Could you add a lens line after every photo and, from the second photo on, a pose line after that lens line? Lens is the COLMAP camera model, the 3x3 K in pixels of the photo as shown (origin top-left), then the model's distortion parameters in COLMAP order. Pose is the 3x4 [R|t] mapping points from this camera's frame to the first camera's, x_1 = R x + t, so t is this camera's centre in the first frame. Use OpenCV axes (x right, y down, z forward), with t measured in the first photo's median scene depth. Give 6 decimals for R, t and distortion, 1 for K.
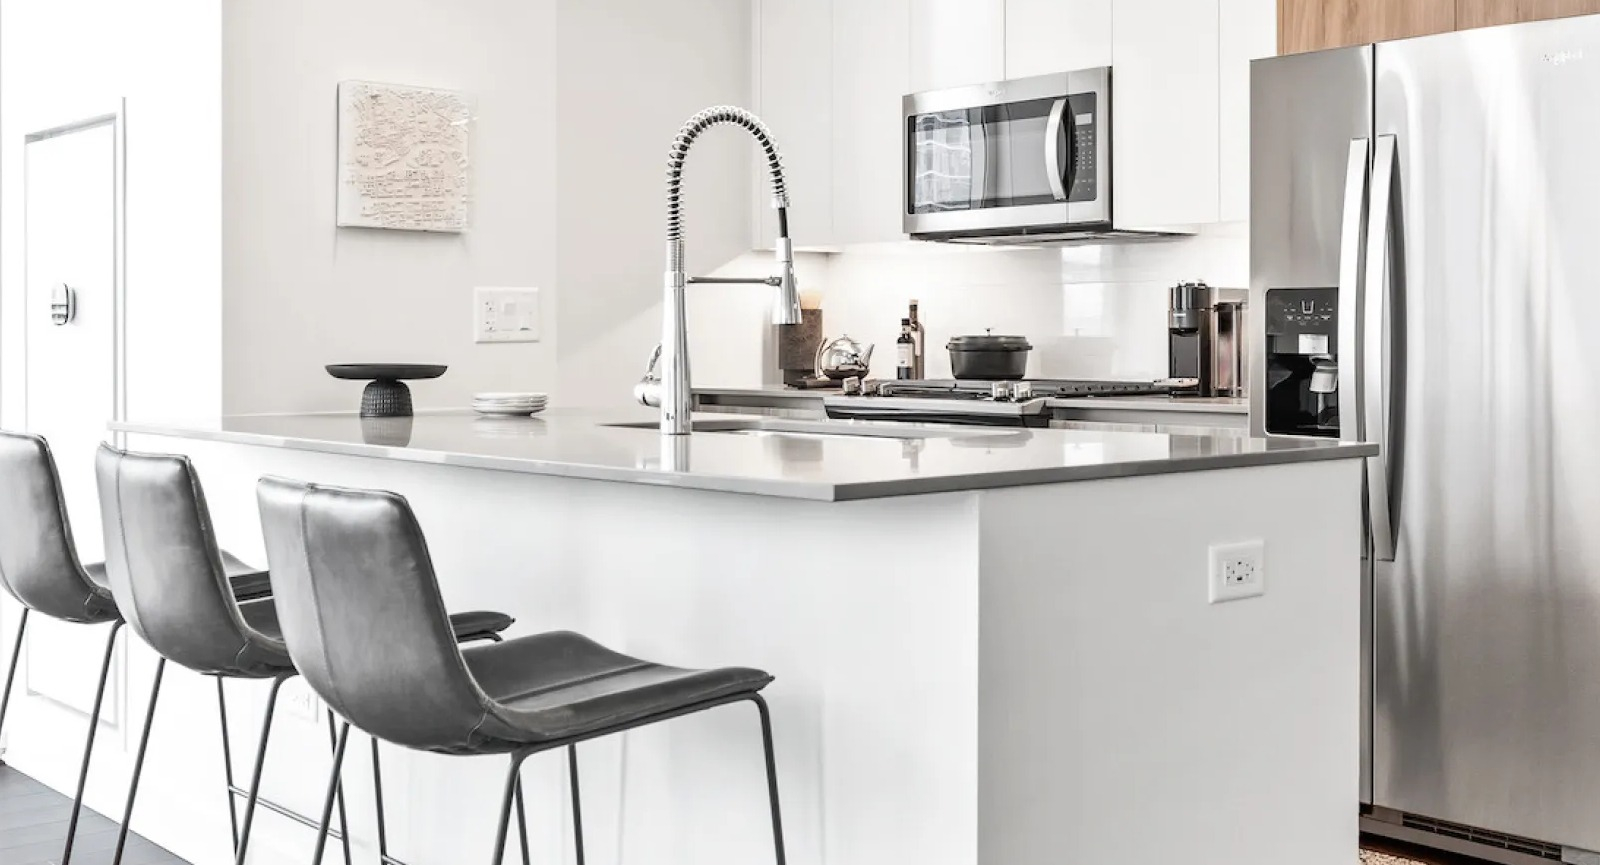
lens RADIAL K [[1778.7, 0, 800.0], [0, 1778.7, 347.4], [0, 0, 1]] dist [-0.082407, -0.010944]
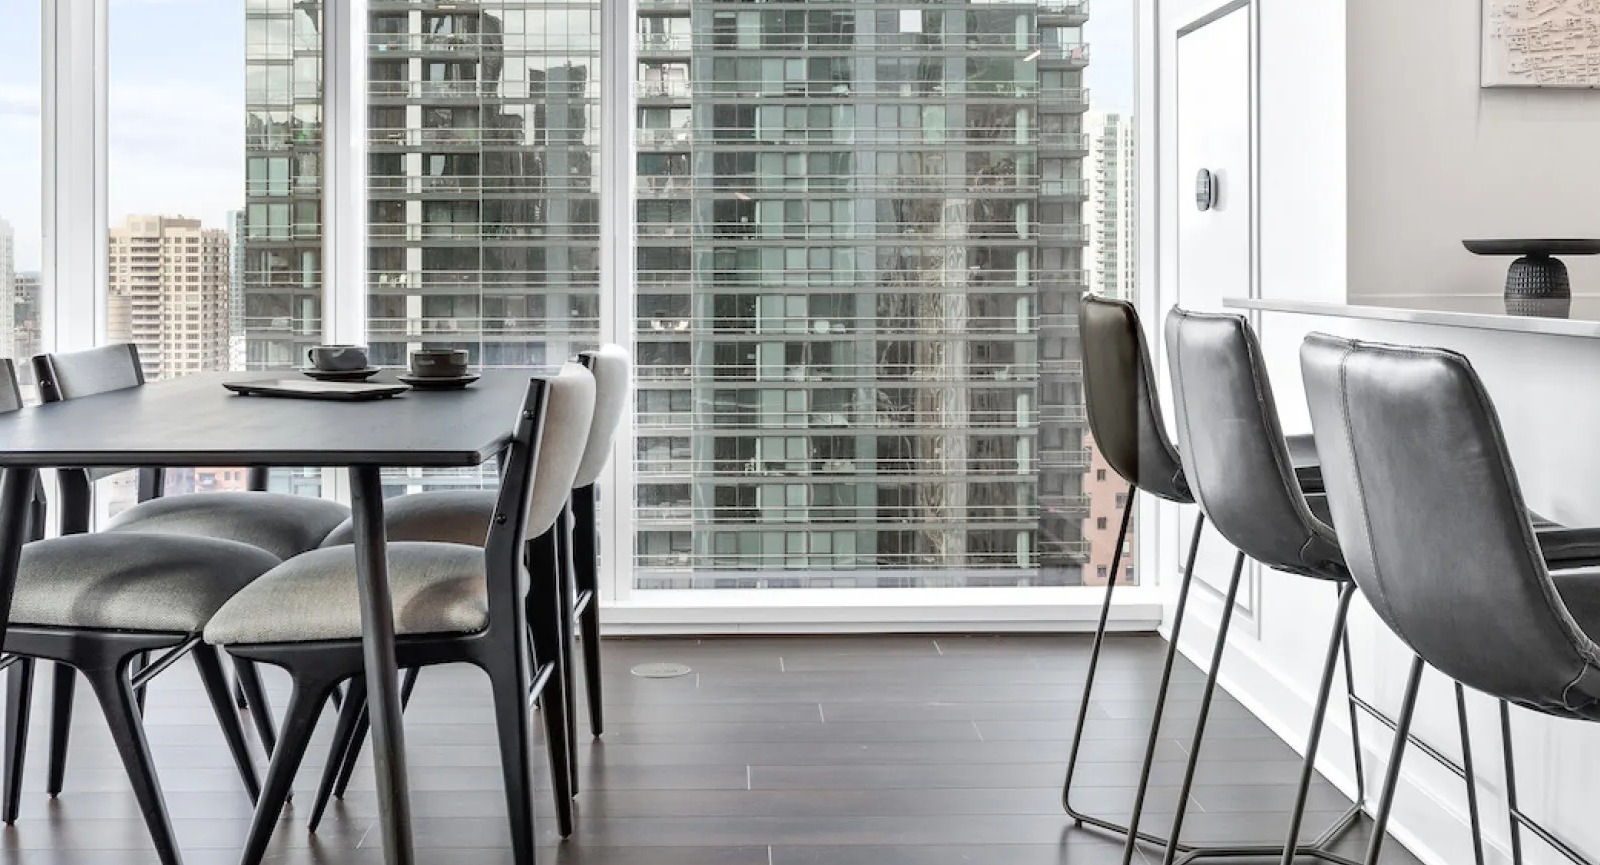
lens RADIAL K [[1588.0, 0, 799.6], [0, 1588.0, 276.7], [0, 0, 1]] dist [0.005452, 0.005306]
pose [[0.761503, 0.001102, -0.648161, -0.001817], [0.000939, 0.999996, 0.002803, 0.026409], [0.648161, -0.002743, 0.761498, 0.167767]]
